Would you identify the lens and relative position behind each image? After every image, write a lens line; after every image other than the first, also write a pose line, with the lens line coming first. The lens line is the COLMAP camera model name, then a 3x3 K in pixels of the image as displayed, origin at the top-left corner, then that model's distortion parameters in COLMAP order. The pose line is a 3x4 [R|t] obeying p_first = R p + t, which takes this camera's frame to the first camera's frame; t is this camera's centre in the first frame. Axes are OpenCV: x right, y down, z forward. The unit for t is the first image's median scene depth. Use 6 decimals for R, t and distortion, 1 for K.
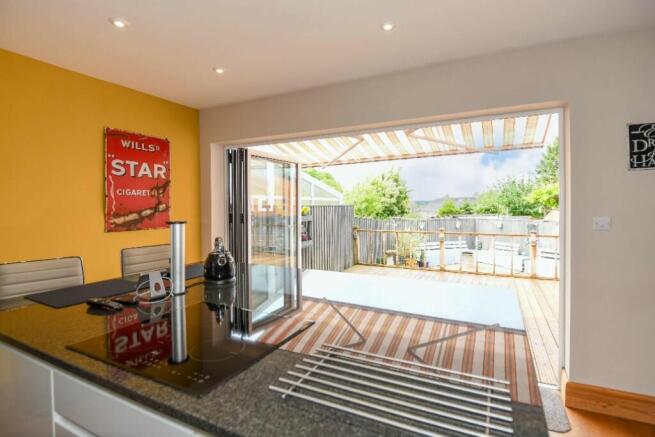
lens RADIAL K [[310.1, 0, 327.5], [0, 310.1, 218.5], [0, 0, 1]] dist [-0.002940, -0.000248]
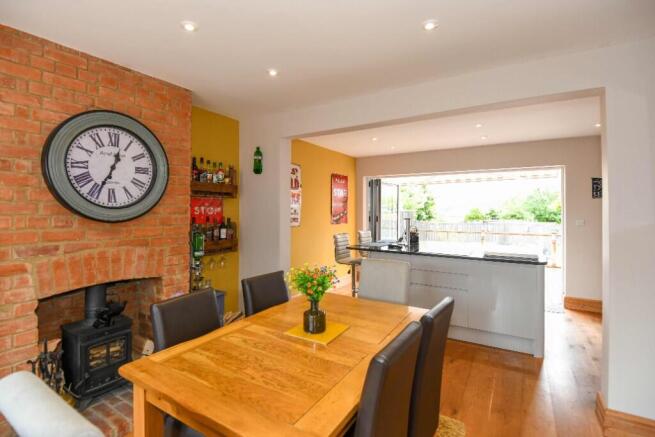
lens RADIAL K [[305.0, 0, 323.8], [0, 305.0, 215.8], [0, 0, 1]] dist [-0.014257, -0.012320]
pose [[0.996905, 0.012056, -0.077685, -0.221364], [-0.013747, 0.999679, -0.021278, 0.011655], [0.077404, 0.022280, 0.996751, -0.366344]]
